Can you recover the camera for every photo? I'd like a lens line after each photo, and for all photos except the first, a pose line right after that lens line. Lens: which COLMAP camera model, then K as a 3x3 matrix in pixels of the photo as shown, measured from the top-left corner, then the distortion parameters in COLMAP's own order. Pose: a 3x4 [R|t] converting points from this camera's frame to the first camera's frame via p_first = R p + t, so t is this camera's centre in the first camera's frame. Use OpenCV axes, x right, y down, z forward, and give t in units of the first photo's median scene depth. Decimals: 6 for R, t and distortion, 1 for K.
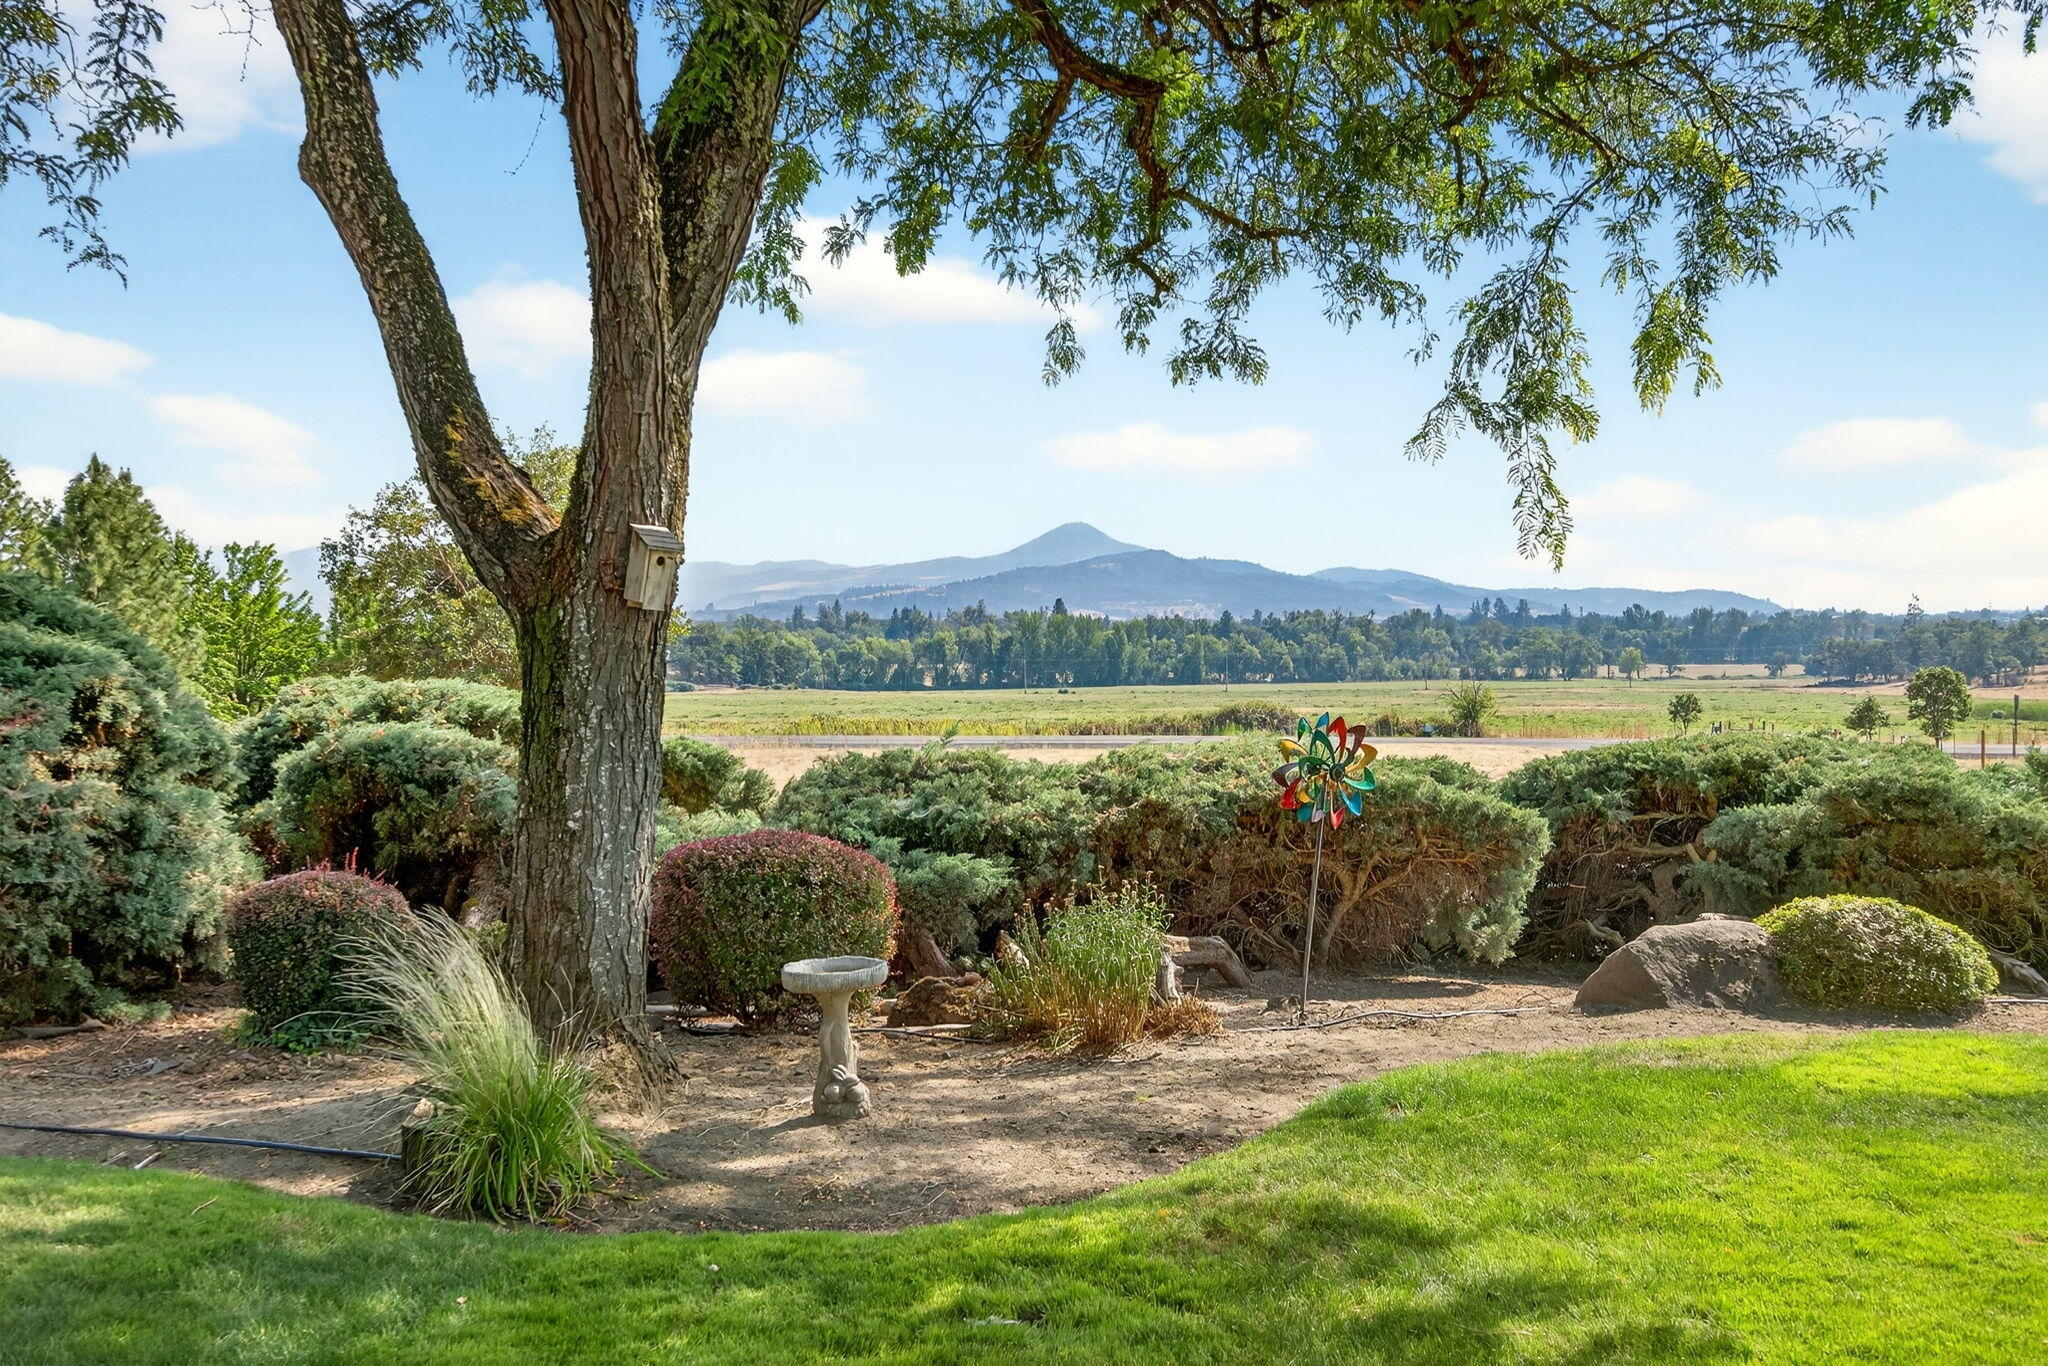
lens RADIAL K [[1692.4, 0, 1027.9], [0, 1692.4, 673.7], [0, 0, 1]] dist [0.008317, -0.012685]
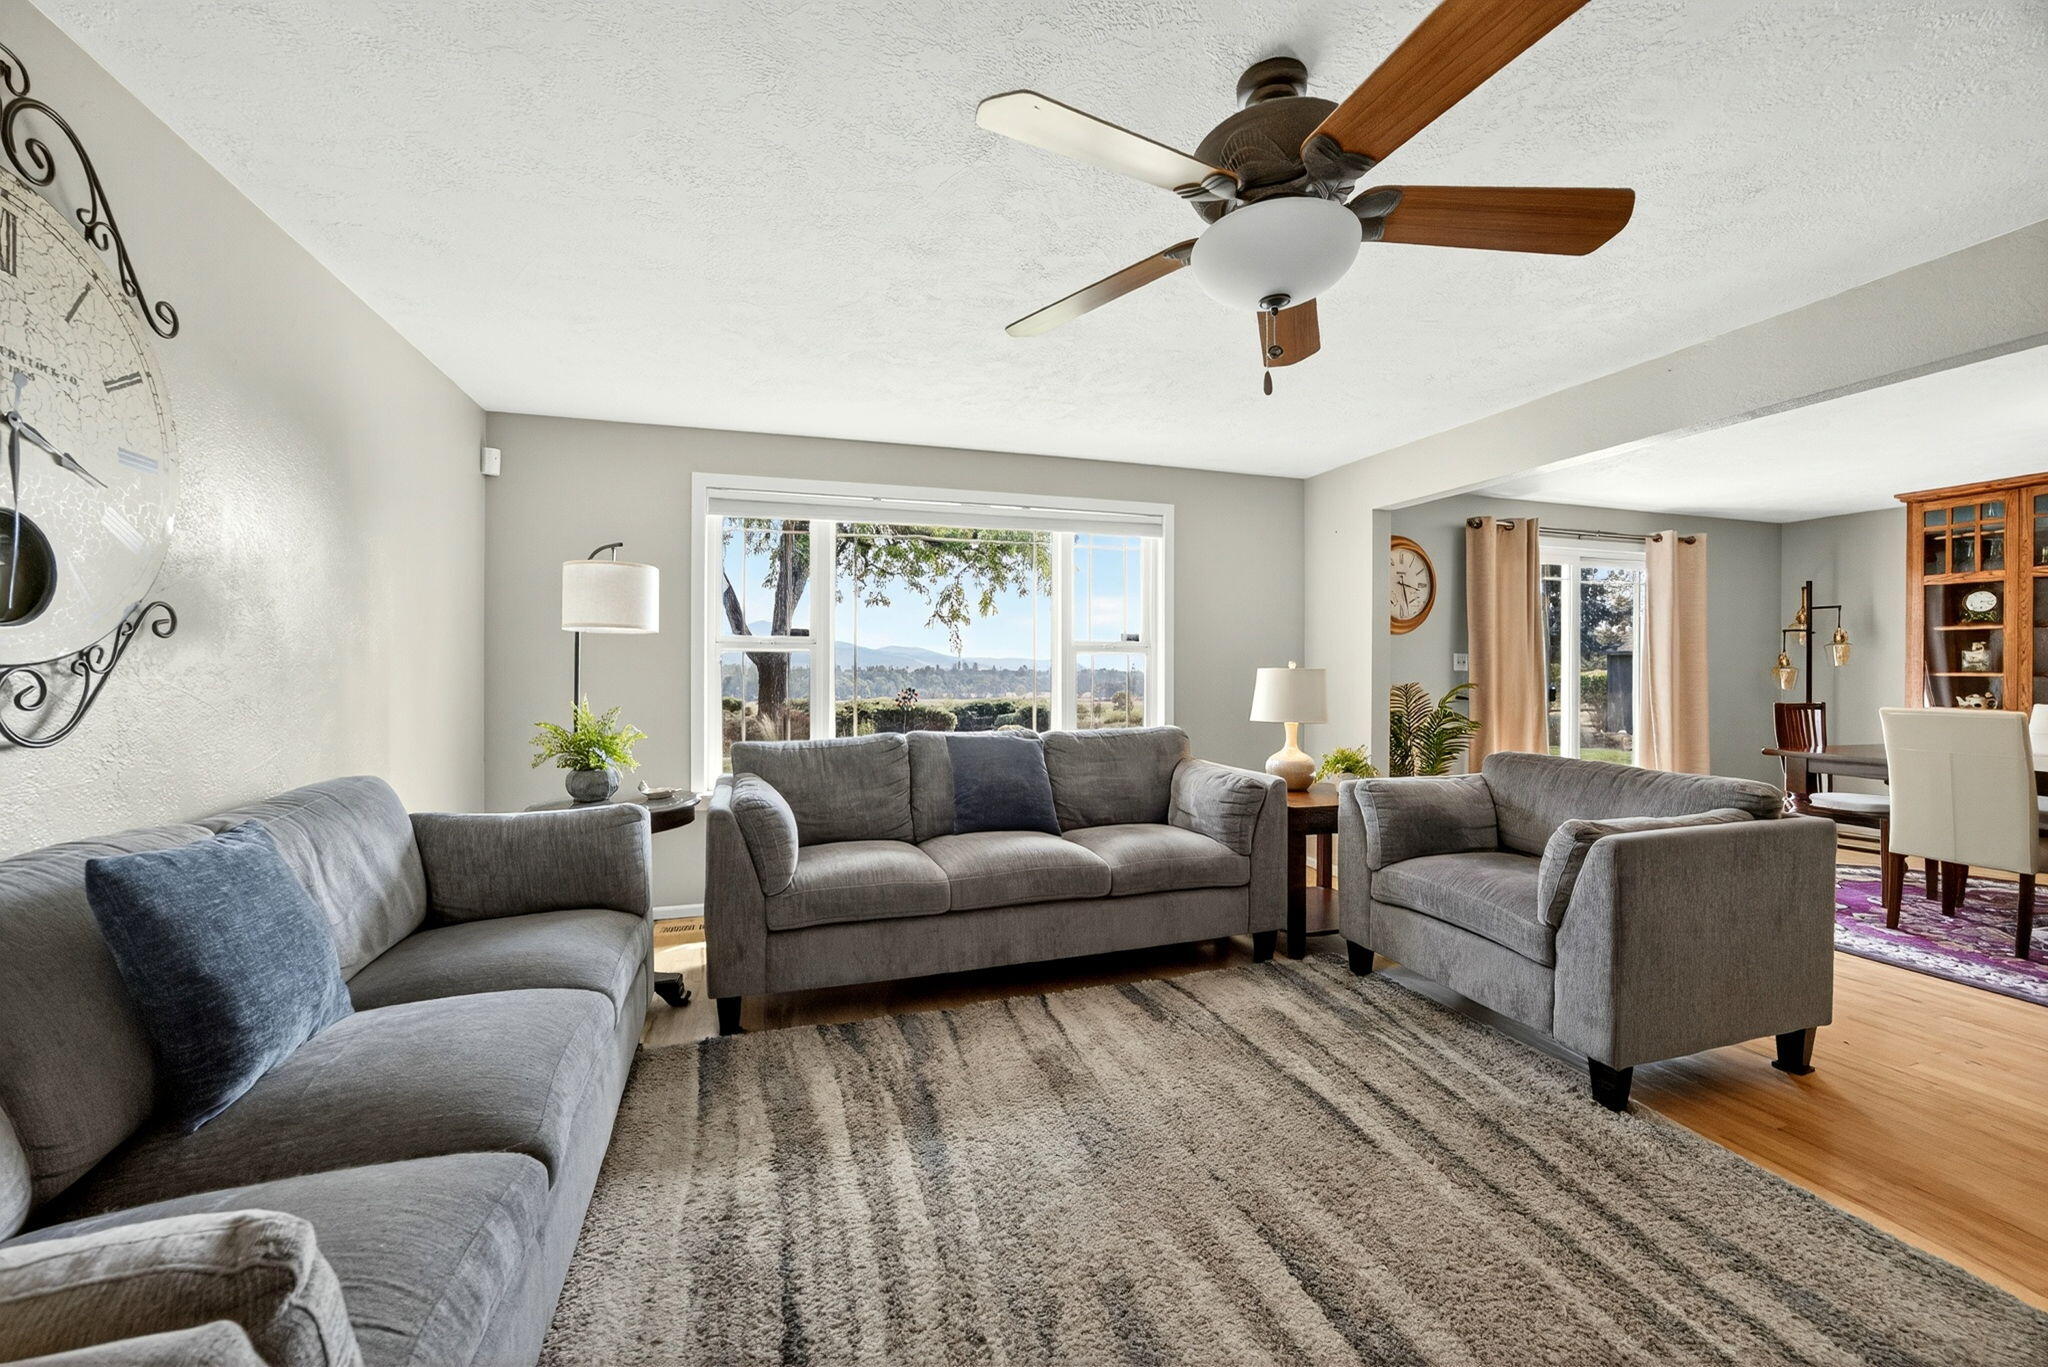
lens RADIAL K [[796.8, 0, 1024.3], [0, 796.8, 670.0], [0, 0, 1]] dist [-0.009758, 0.003137]
pose [[0.940679, 0.015750, 0.338933, -0.199138], [-0.004890, 0.999448, -0.032873, 0.033907], [-0.339264, 0.029266, 0.940236, -0.880516]]
